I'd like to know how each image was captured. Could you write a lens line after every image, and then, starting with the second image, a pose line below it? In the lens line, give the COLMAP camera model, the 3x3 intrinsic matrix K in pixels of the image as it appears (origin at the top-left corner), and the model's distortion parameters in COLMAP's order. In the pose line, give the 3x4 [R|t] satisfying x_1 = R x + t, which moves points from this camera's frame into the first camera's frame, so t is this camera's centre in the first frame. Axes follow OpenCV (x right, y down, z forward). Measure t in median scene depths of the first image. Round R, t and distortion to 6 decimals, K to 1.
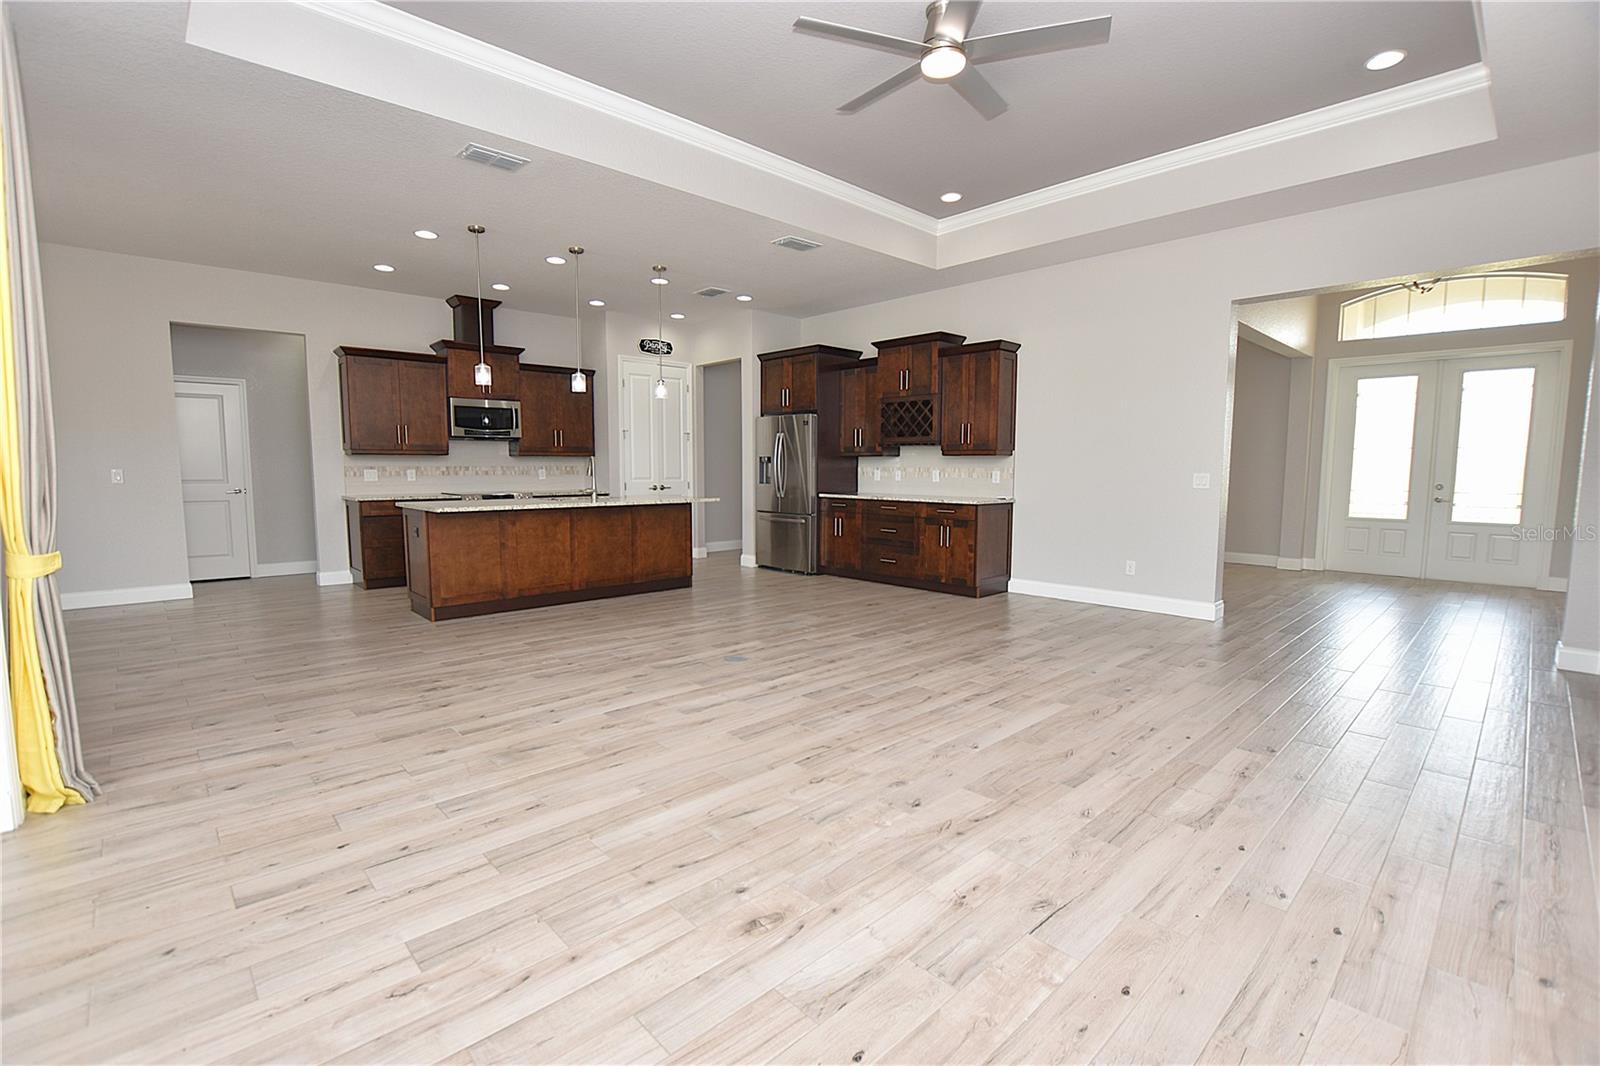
lens RADIAL K [[714.6, 0, 795.2], [0, 714.6, 535.0], [0, 0, 1]] dist [-0.033263, 0.004924]
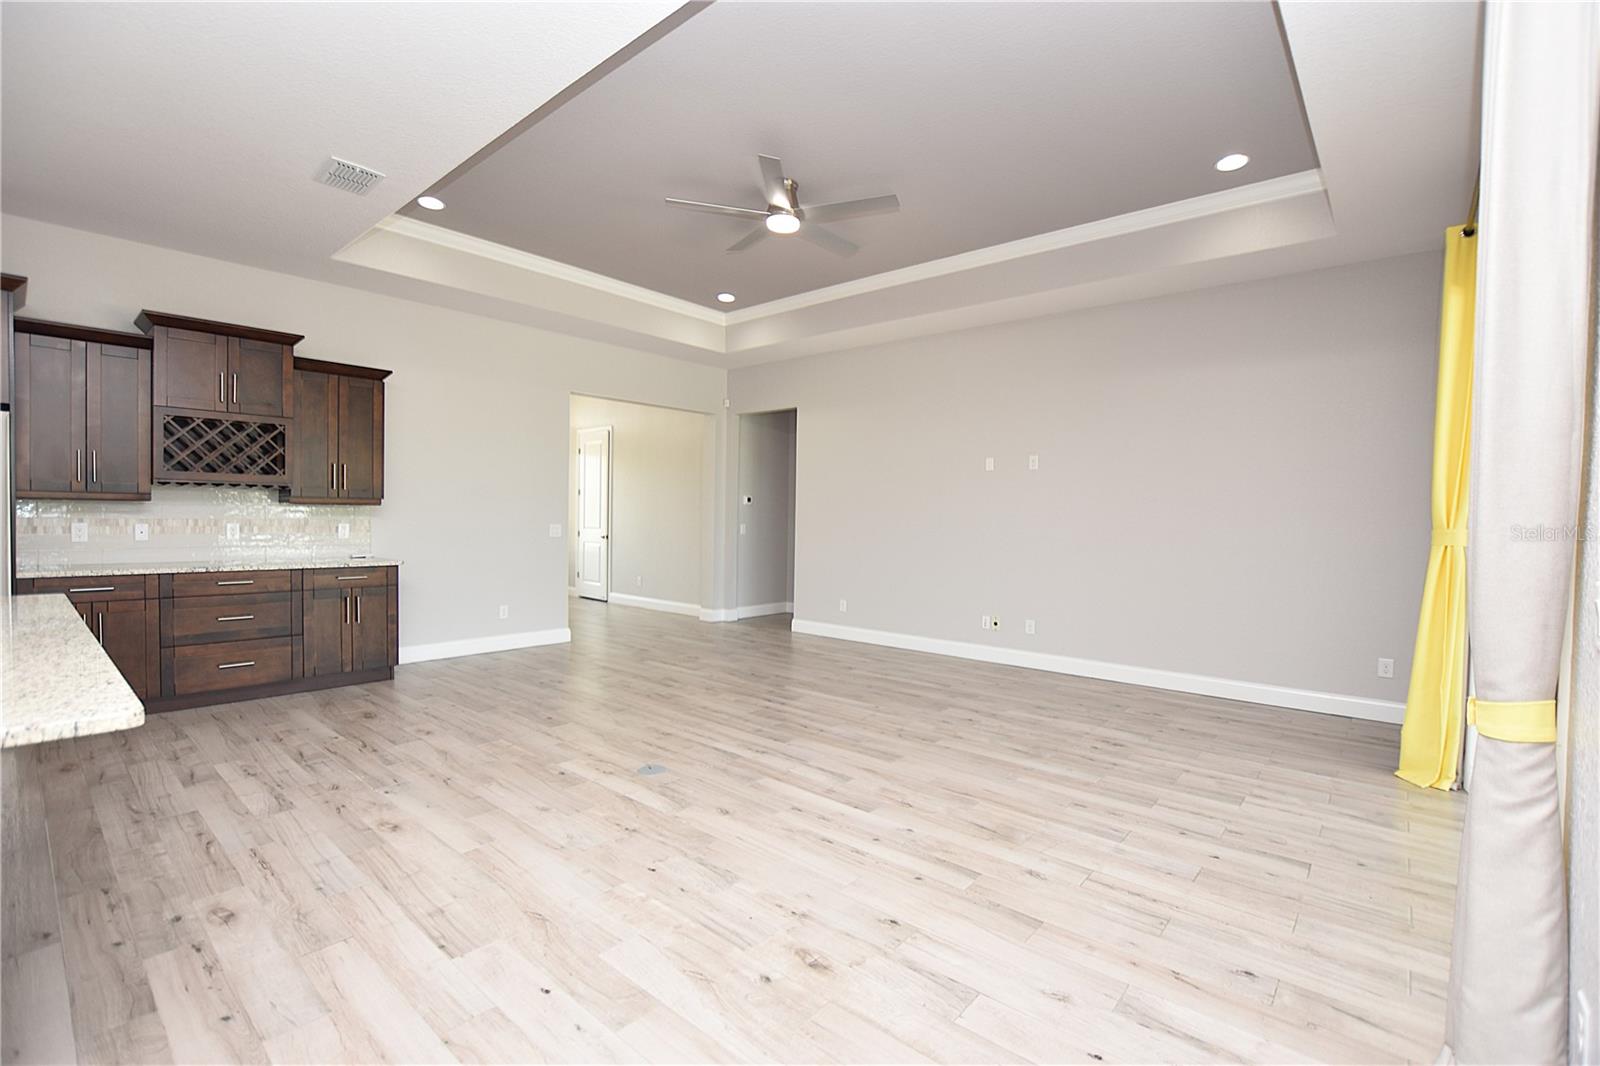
lens RADIAL K [[714.6, 0, 795.2], [0, 714.6, 535.0], [0, 0, 1]] dist [-0.033263, 0.004924]
pose [[-0.102108, -0.028809, 0.994356, -0.542478], [0.079301, 0.996164, 0.037004, -0.063671], [-0.991607, 0.082632, -0.099431, 0.553458]]
